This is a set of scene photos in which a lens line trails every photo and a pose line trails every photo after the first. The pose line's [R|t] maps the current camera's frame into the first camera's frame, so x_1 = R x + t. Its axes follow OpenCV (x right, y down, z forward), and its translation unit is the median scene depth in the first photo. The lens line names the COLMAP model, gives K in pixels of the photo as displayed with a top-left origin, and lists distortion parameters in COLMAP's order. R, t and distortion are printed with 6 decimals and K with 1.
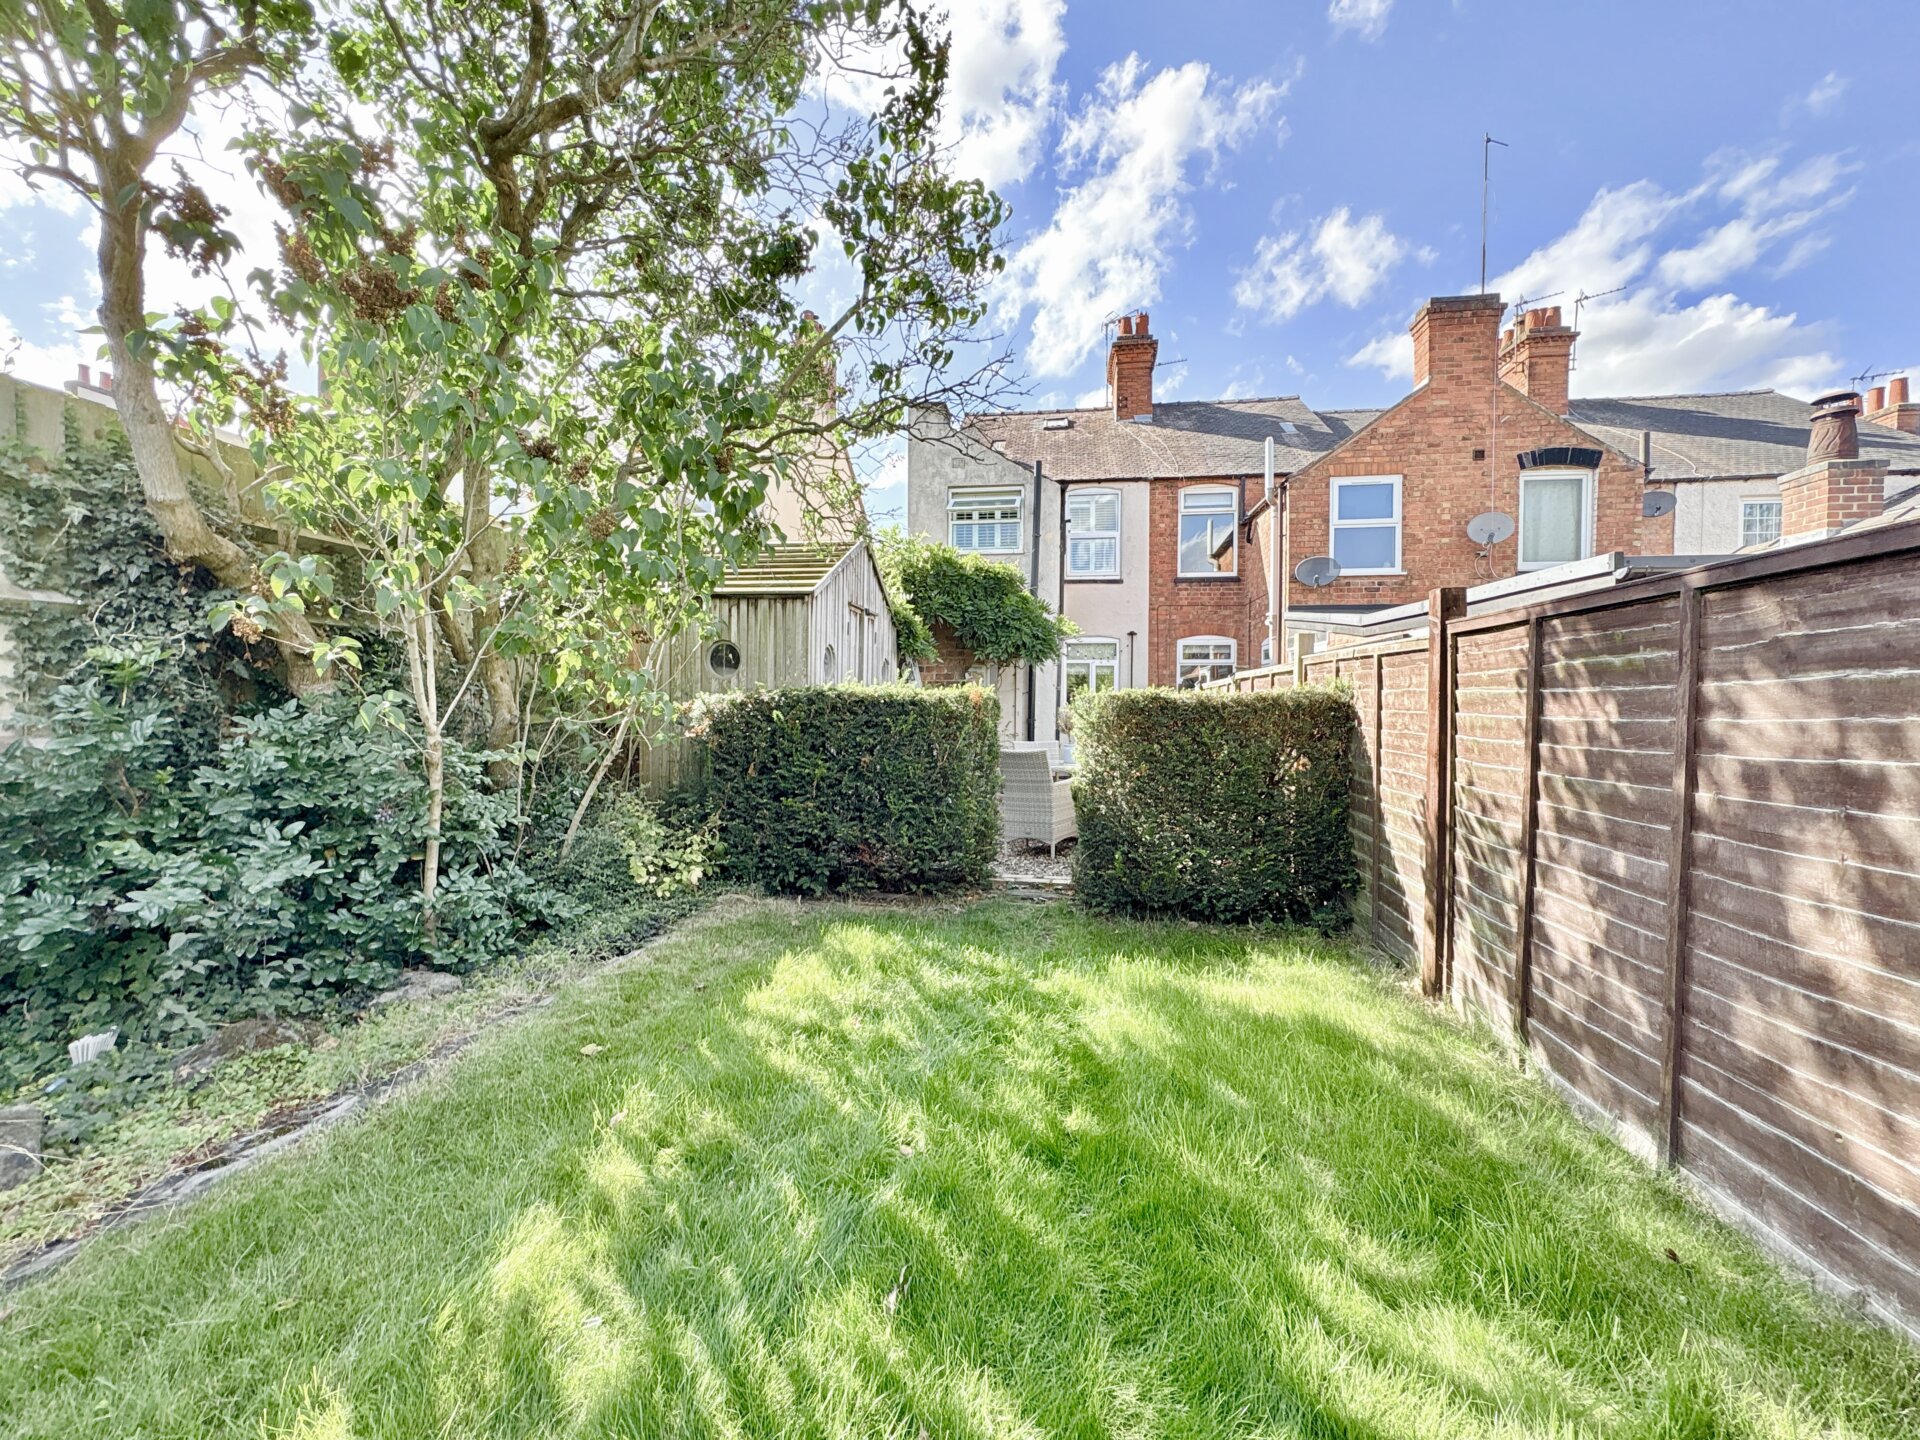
lens RADIAL K [[757.5, 0, 955.3], [0, 757.5, 715.3], [0, 0, 1]] dist [0.000115, 0.000049]
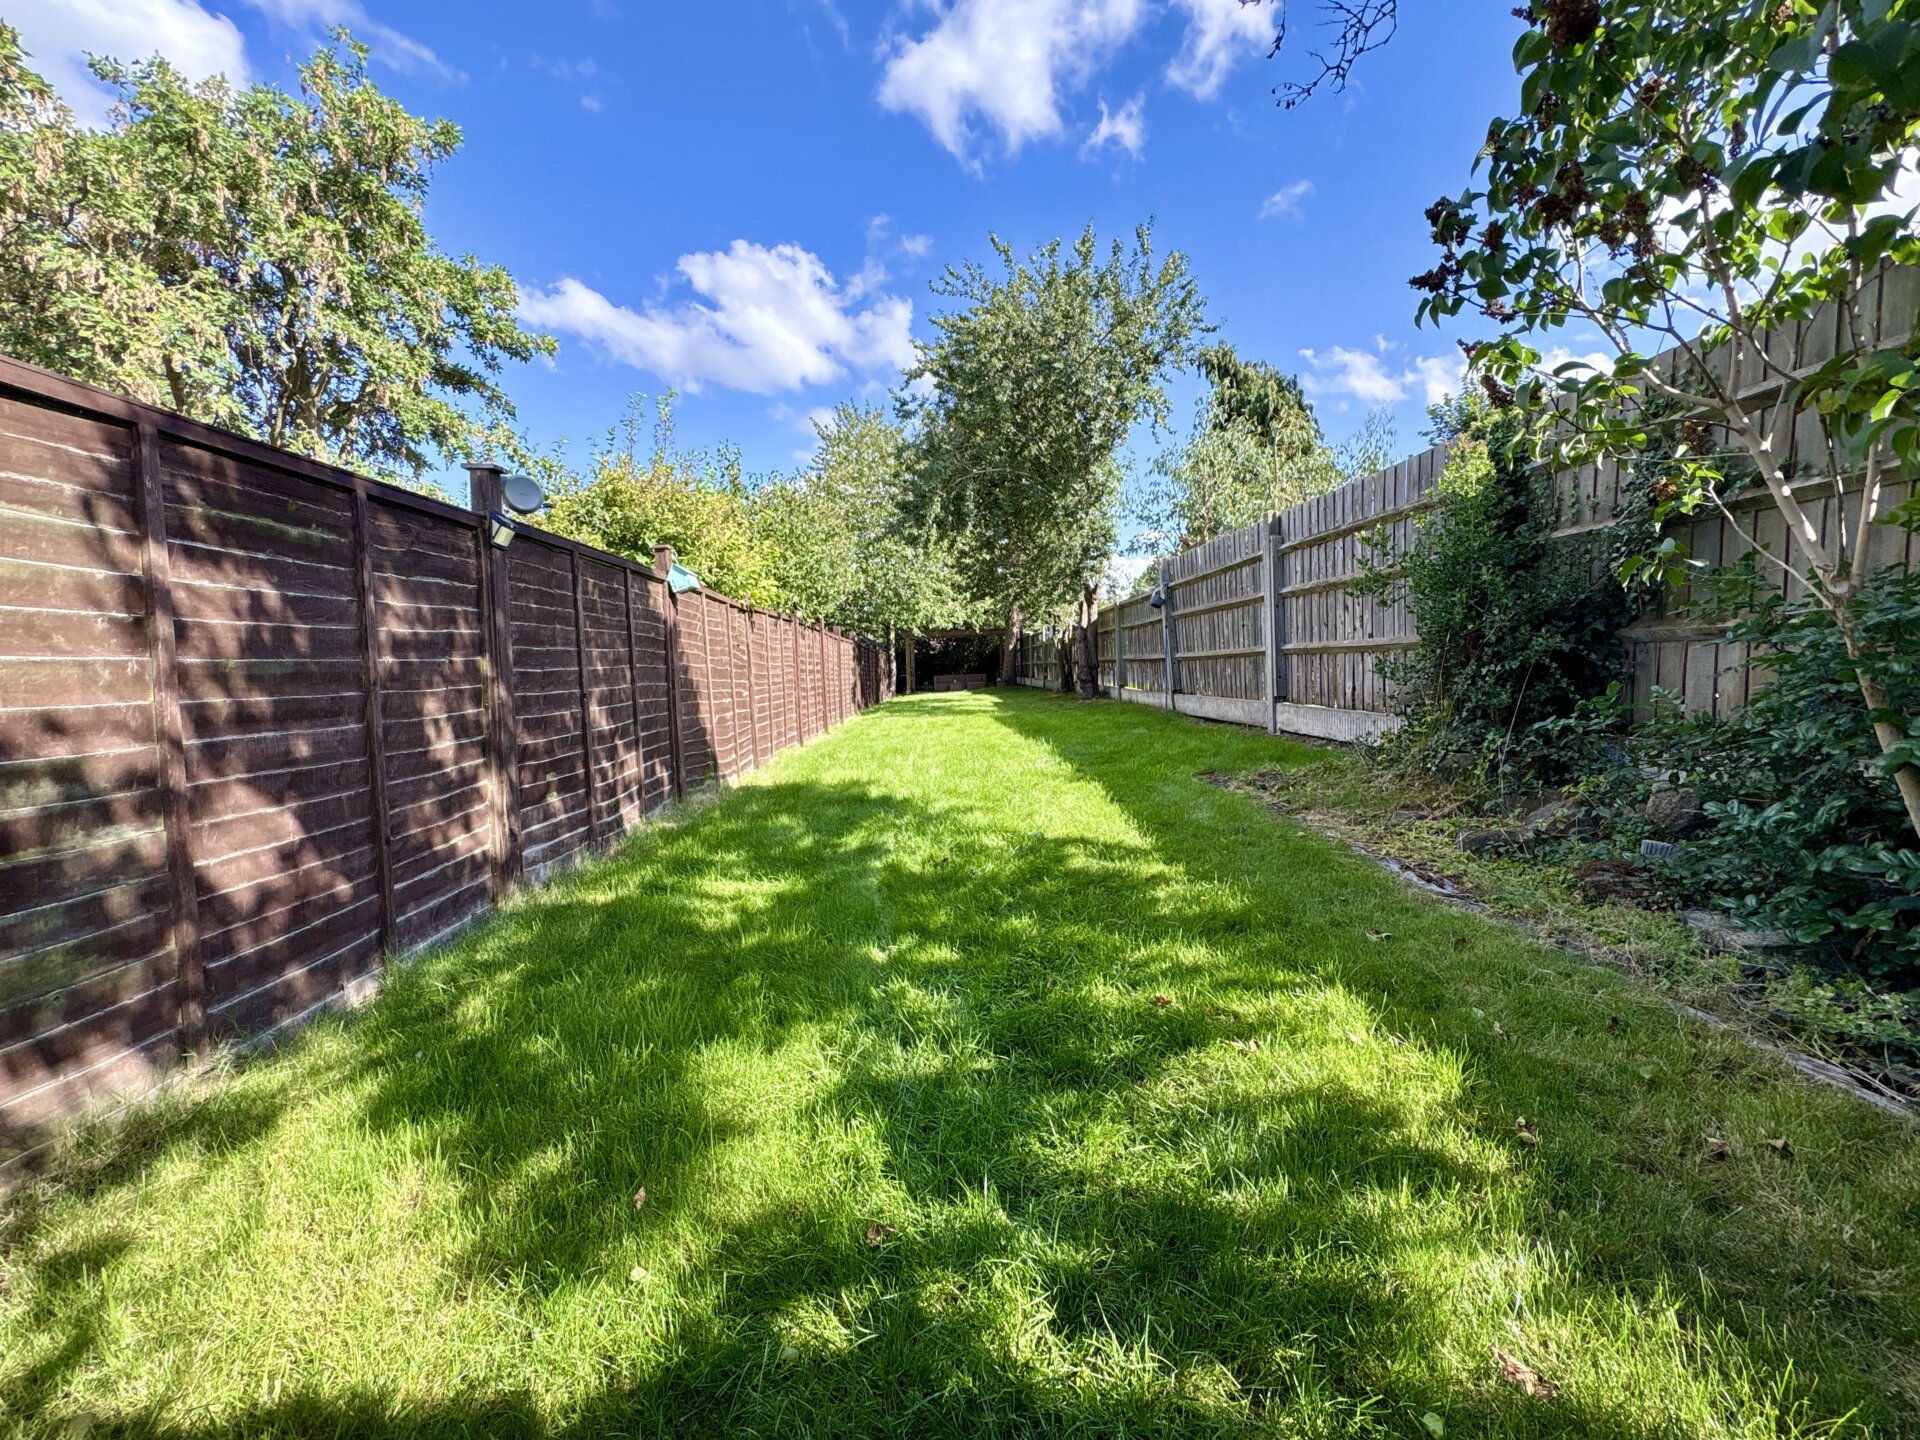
lens RADIAL K [[757.5, 0, 959.4], [0, 757.5, 713.6], [0, 0, 1]] dist [0.000115, 0.000049]
pose [[-0.989162, 0.027772, -0.144174, 0.119291], [0.017029, 0.997021, 0.075222, 0.064452], [0.145834, 0.071951, -0.986689, 1.343854]]
